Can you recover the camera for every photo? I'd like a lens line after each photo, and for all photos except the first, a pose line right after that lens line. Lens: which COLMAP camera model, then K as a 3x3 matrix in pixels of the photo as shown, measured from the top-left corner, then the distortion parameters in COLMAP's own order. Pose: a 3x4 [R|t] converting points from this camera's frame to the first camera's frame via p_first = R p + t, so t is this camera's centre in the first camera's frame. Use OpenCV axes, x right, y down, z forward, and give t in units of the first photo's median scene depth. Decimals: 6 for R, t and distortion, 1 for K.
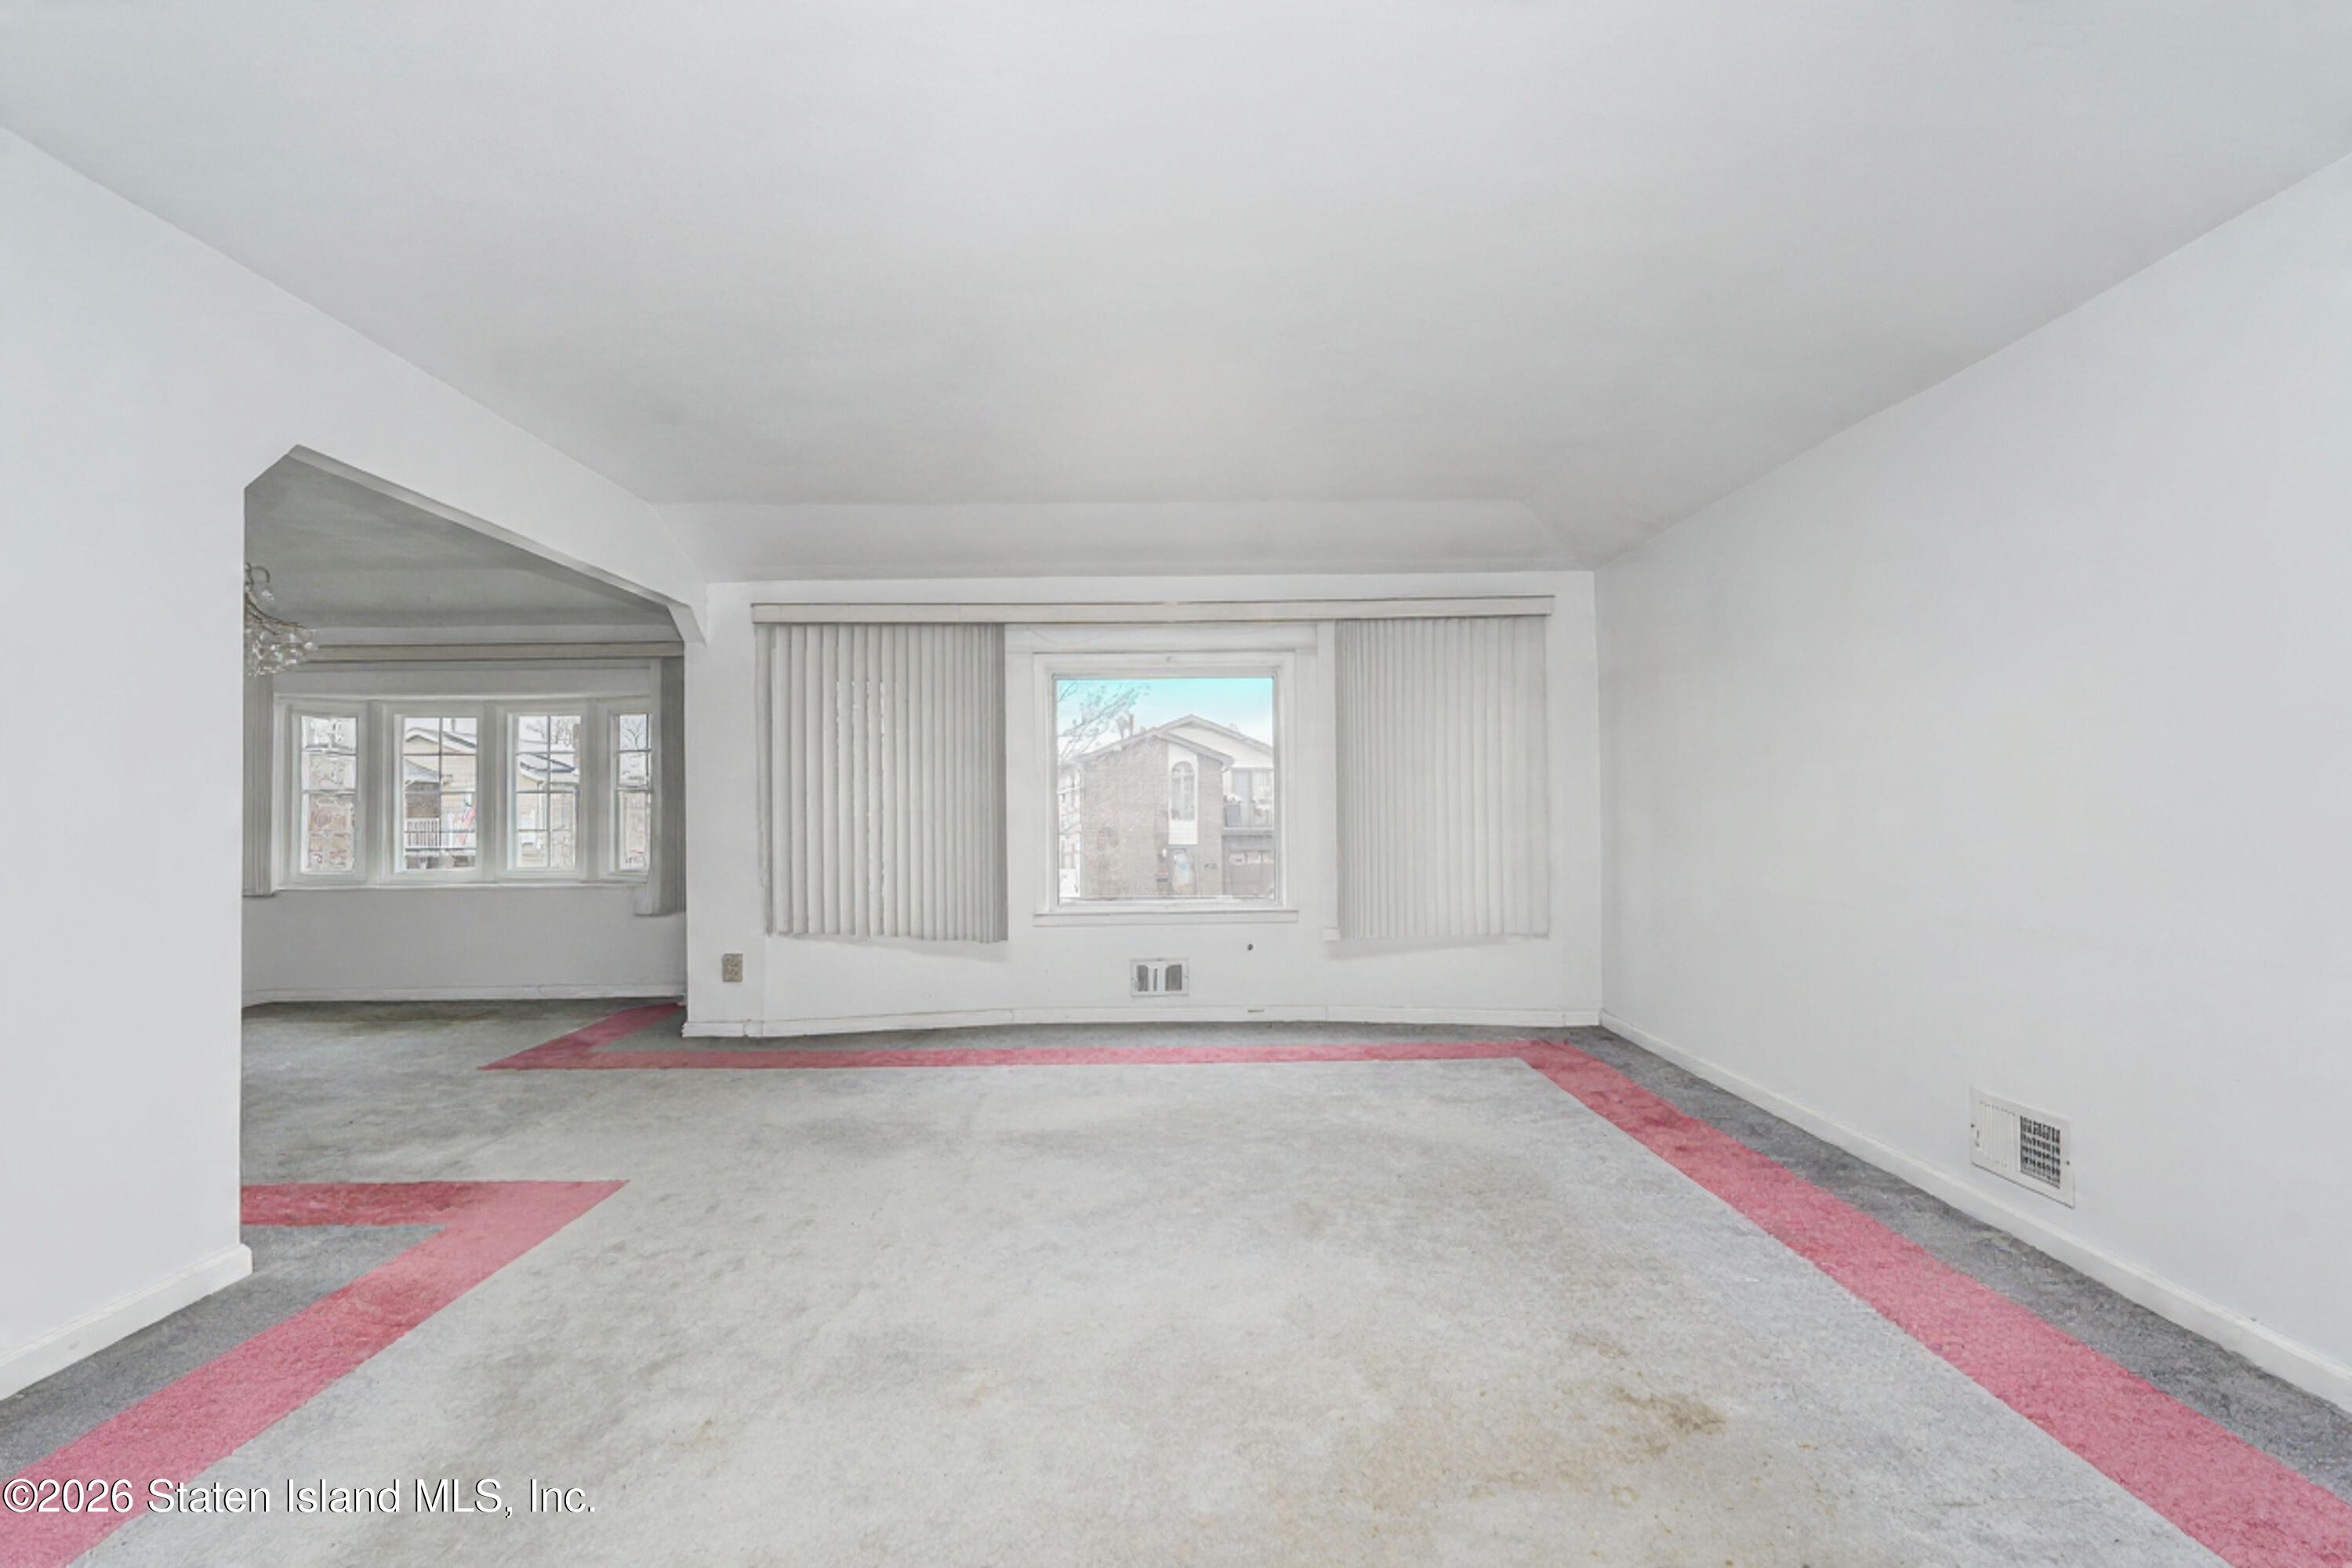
lens RADIAL K [[1047.3, 0, 1190.5], [0, 1047.3, 781.8], [0, 0, 1]] dist [-0.003253, -0.000169]
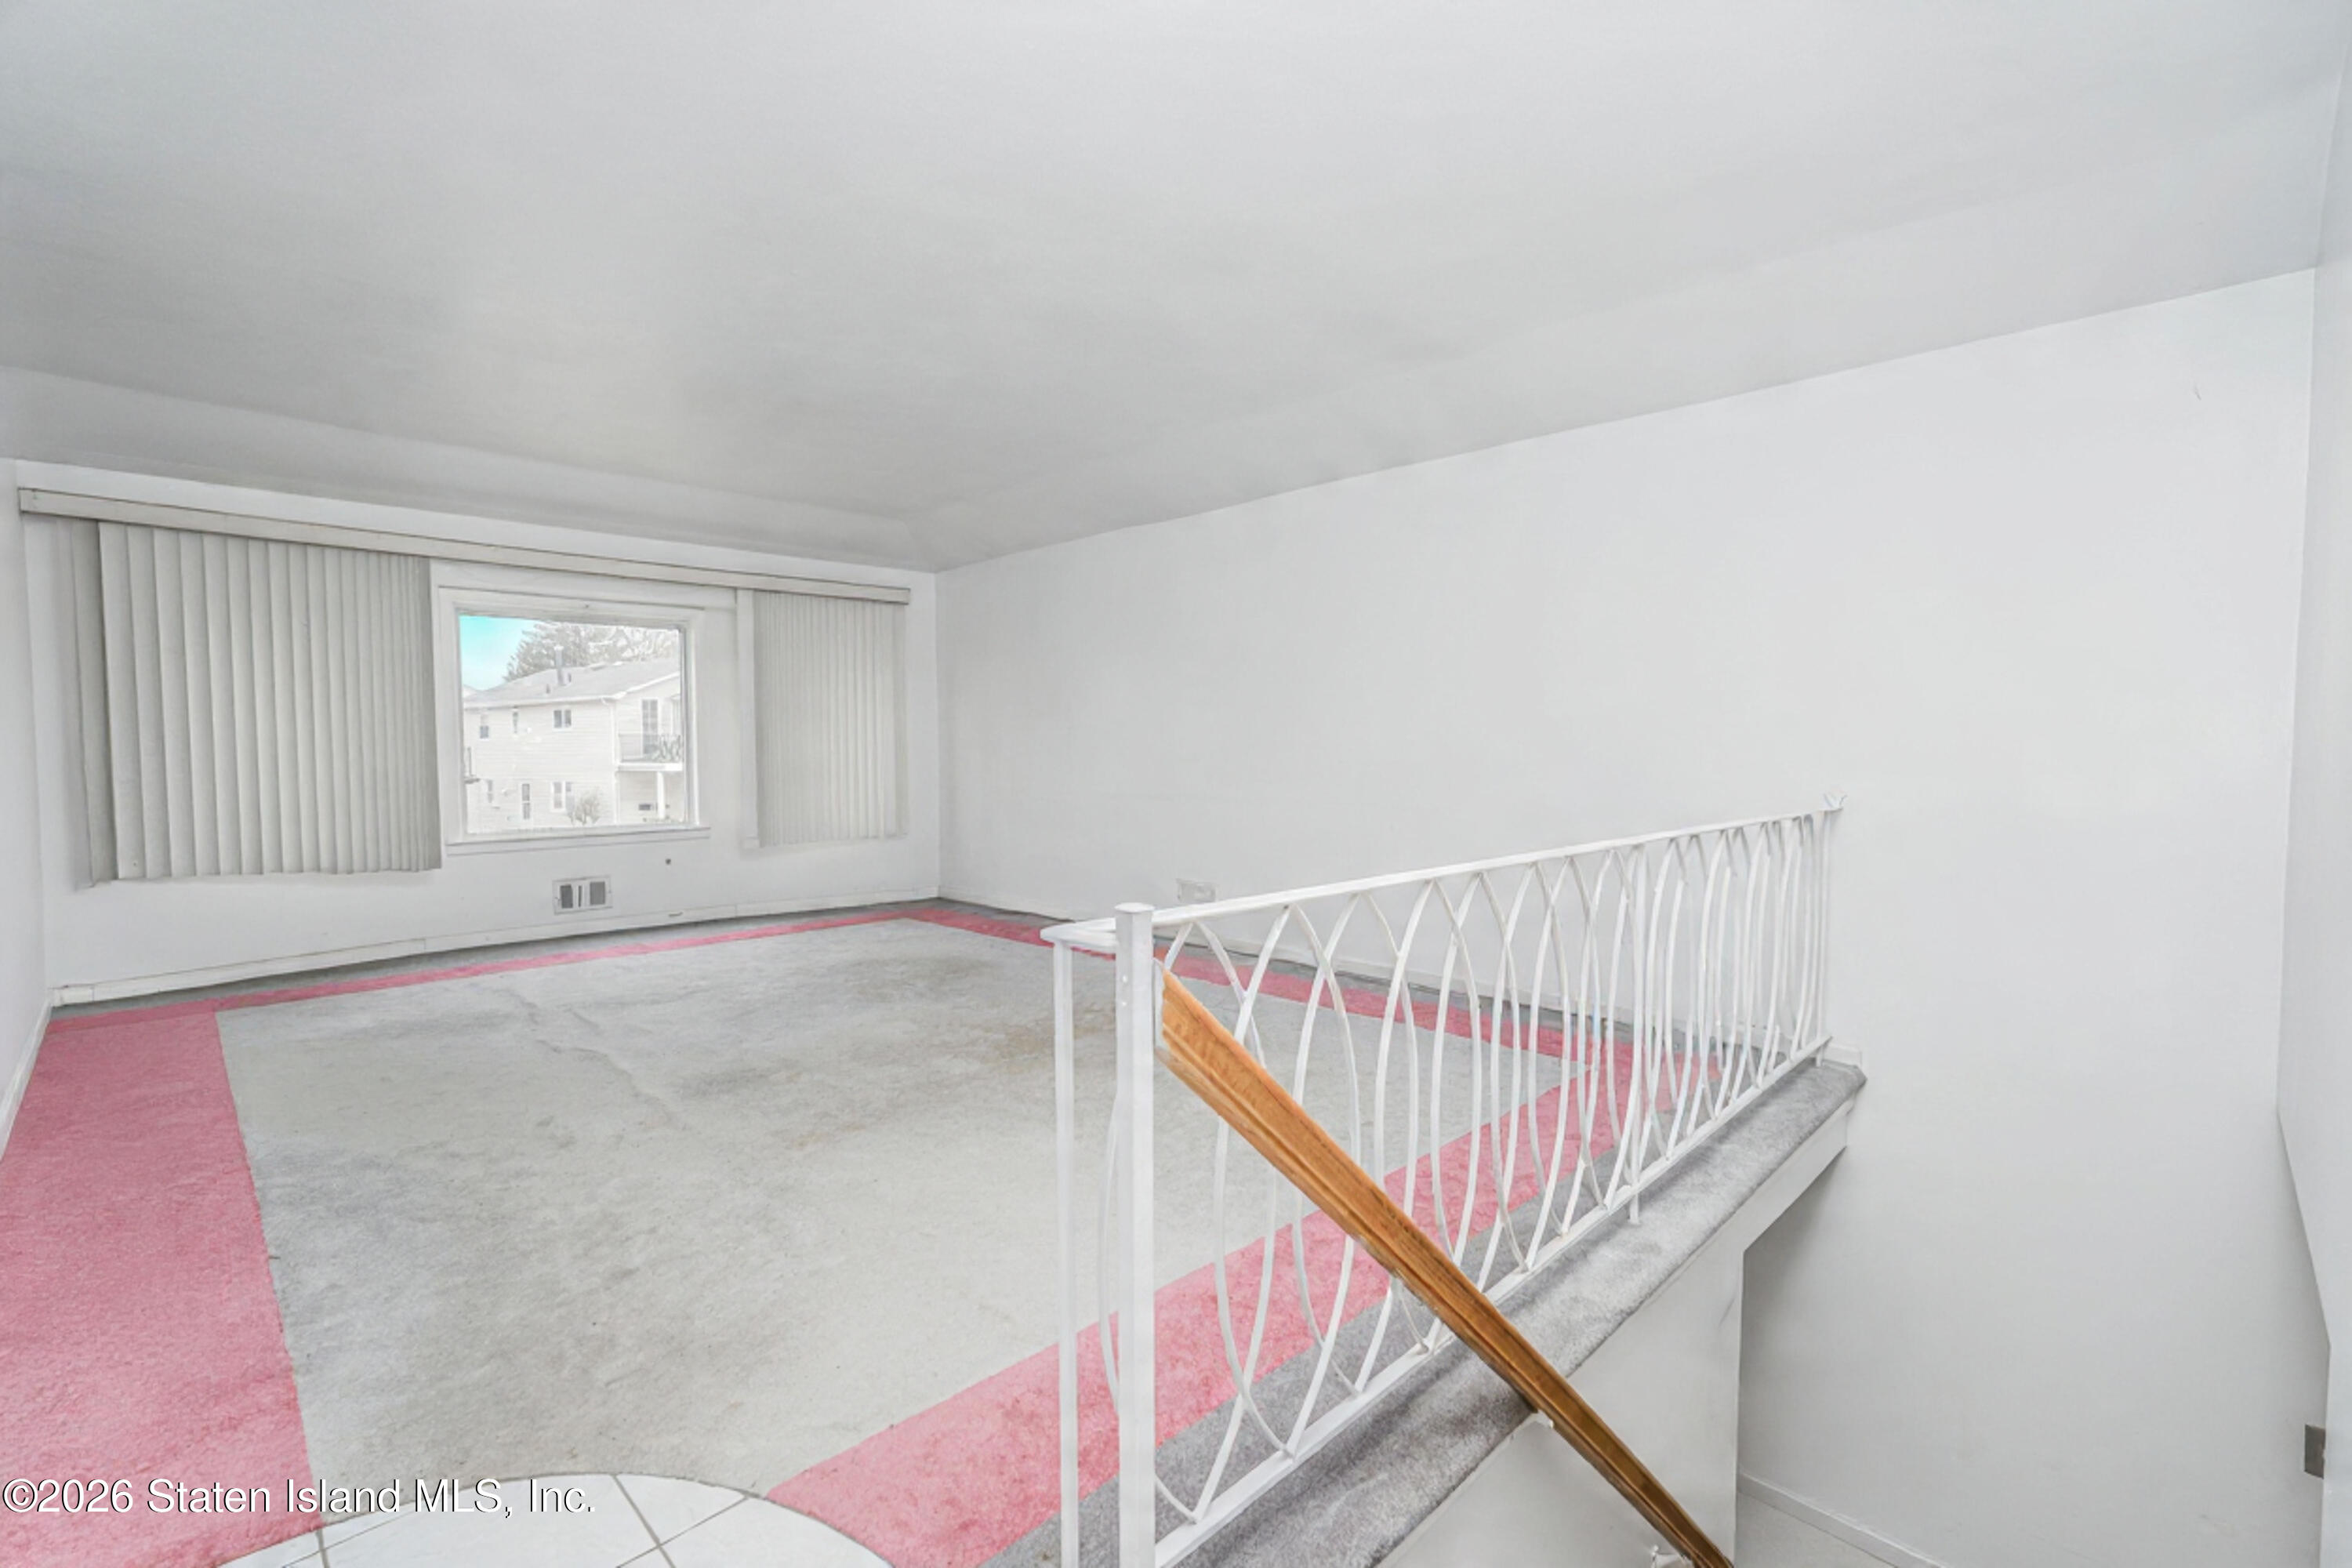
lens RADIAL K [[1047.3, 0, 1167.1], [0, 1047.3, 789.1], [0, 0, 1]] dist [-0.003253, -0.000169]
pose [[0.718846, -0.021376, 0.694841, -0.368924], [-0.010627, 0.999072, 0.041729, 0.024023], [-0.695089, -0.037381, 0.717952, -0.230852]]
